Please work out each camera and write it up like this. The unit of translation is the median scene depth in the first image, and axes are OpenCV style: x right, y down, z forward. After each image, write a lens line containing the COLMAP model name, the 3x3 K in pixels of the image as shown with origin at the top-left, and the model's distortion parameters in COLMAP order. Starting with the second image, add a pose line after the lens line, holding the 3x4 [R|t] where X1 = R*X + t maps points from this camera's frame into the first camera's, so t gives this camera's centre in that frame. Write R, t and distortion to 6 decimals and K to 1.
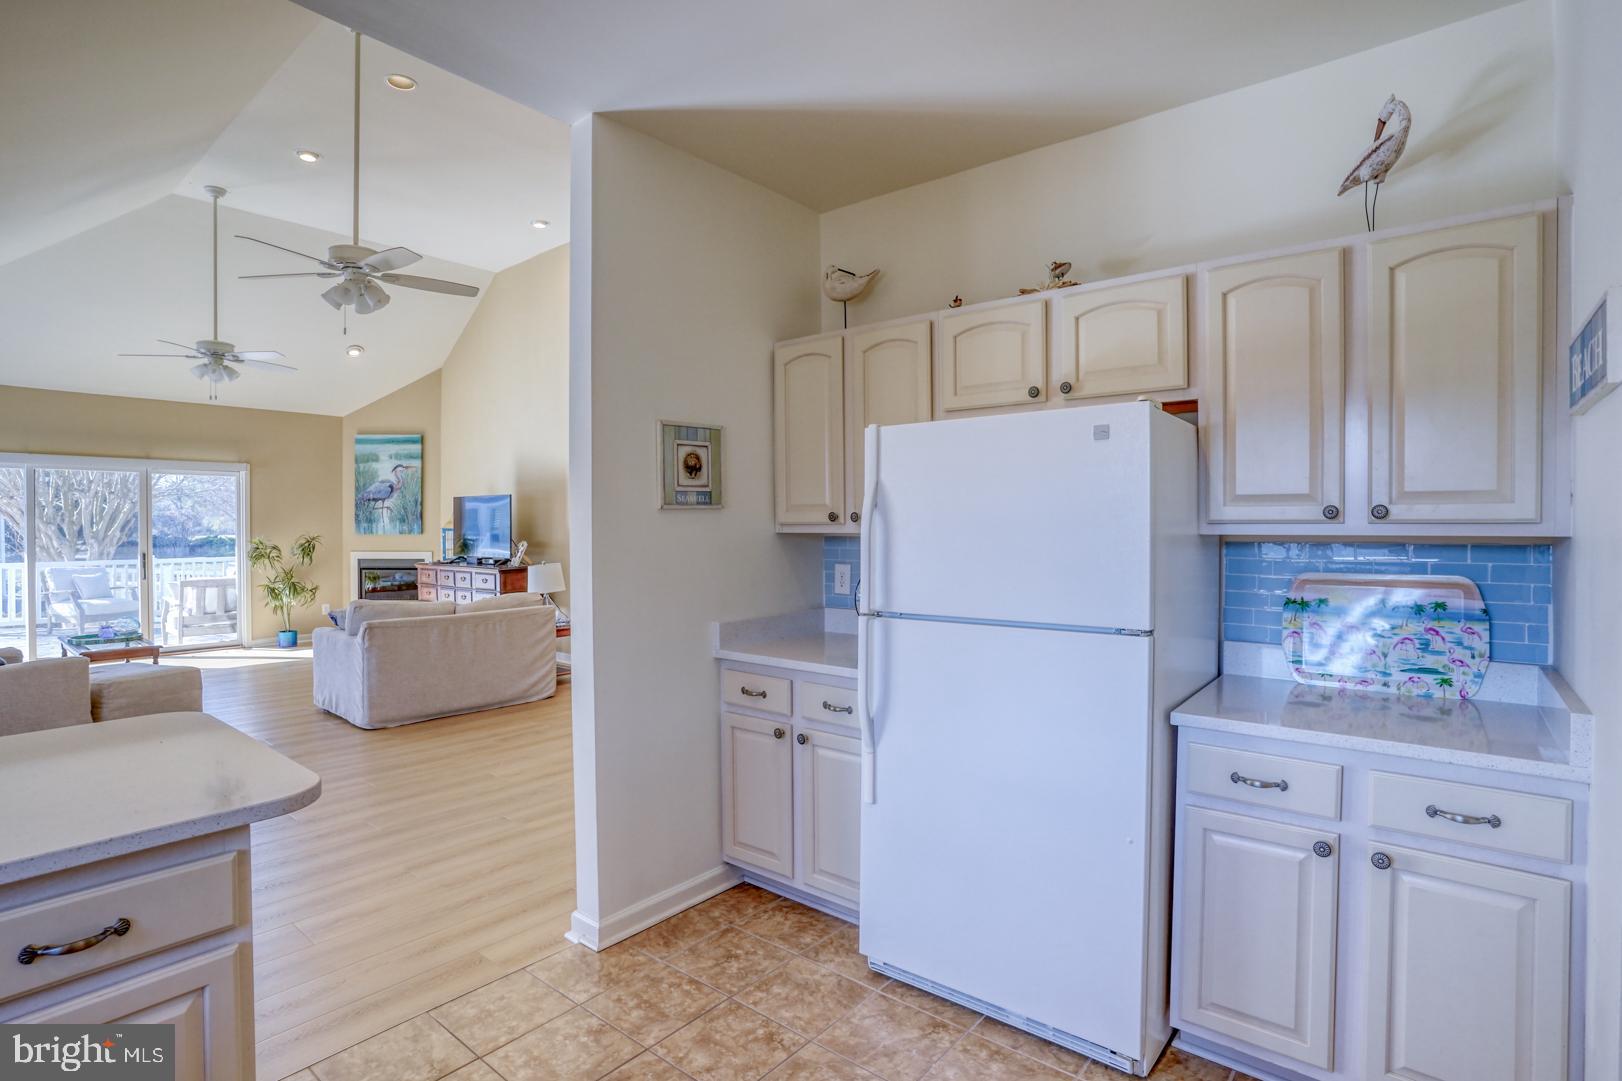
lens RADIAL K [[813.1, 0, 848.8], [0, 813.1, 545.4], [0, 0, 1]] dist [-0.076965, 0.048610]
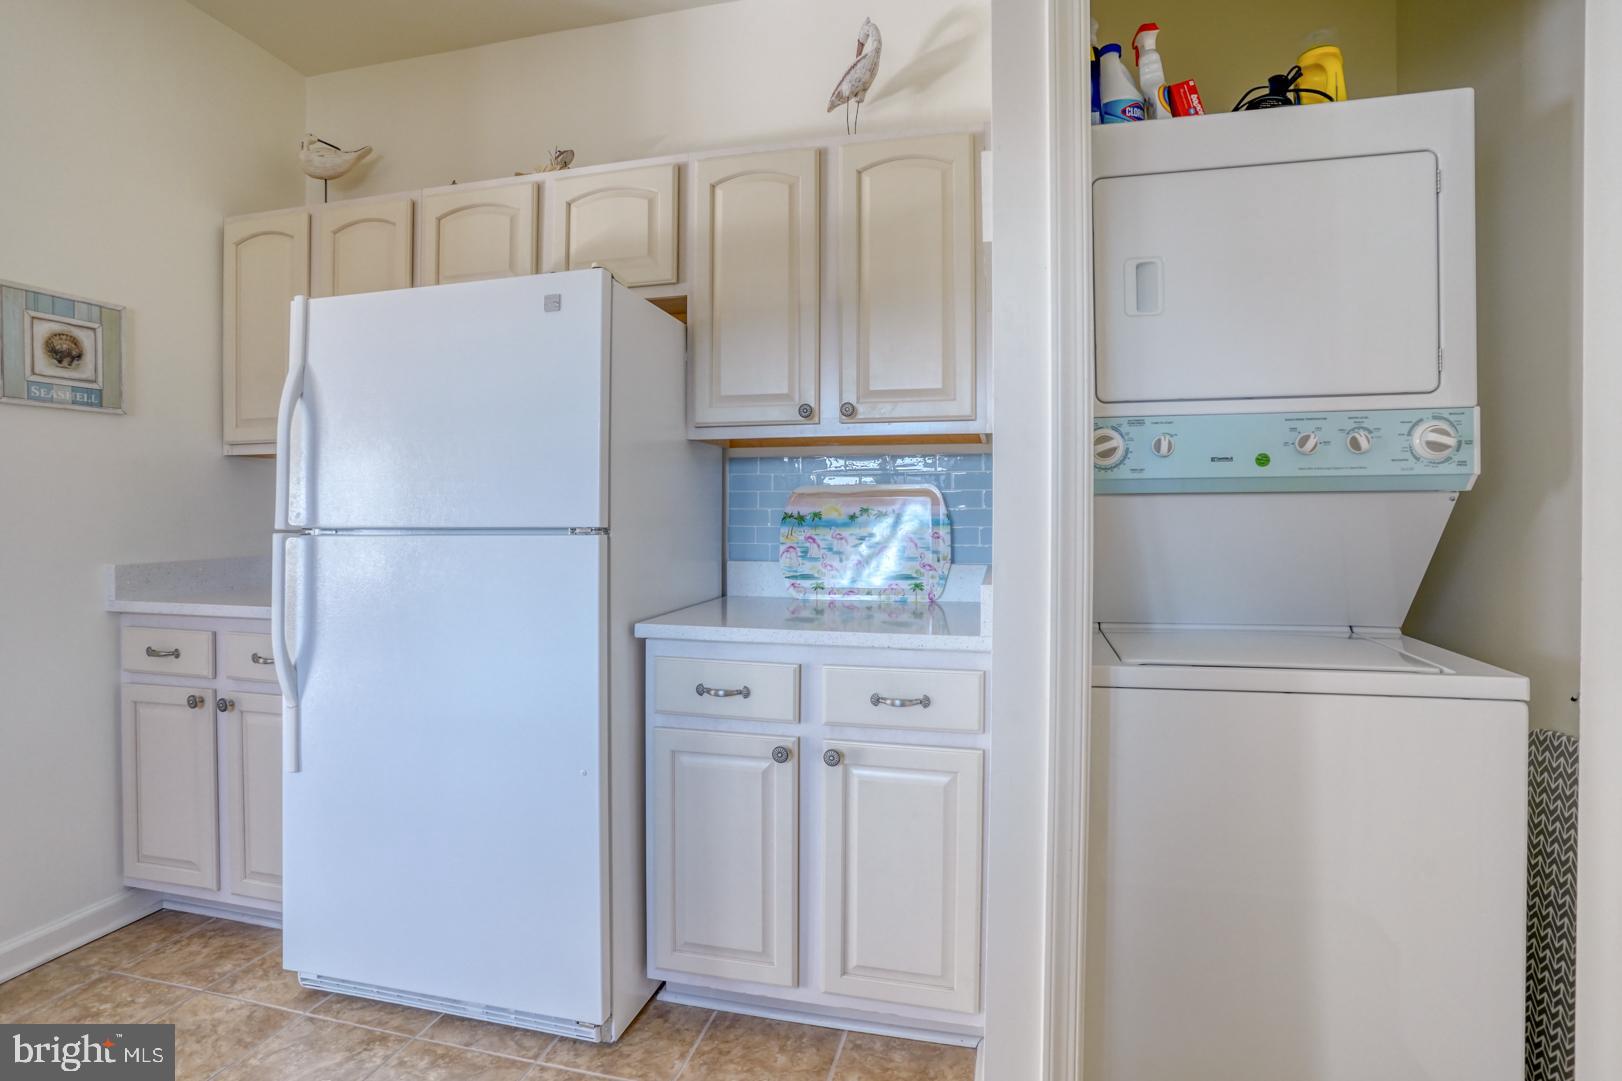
lens RADIAL K [[806.0, 0, 833.8], [0, 806.0, 515.4], [0, 0, 1]] dist [-0.064008, 0.026490]
pose [[0.905852, 0.004236, 0.423572, 0.192858], [0.004243, 0.999809, -0.019073, 0.091322], [-0.423572, 0.019074, 0.905662, 0.083768]]
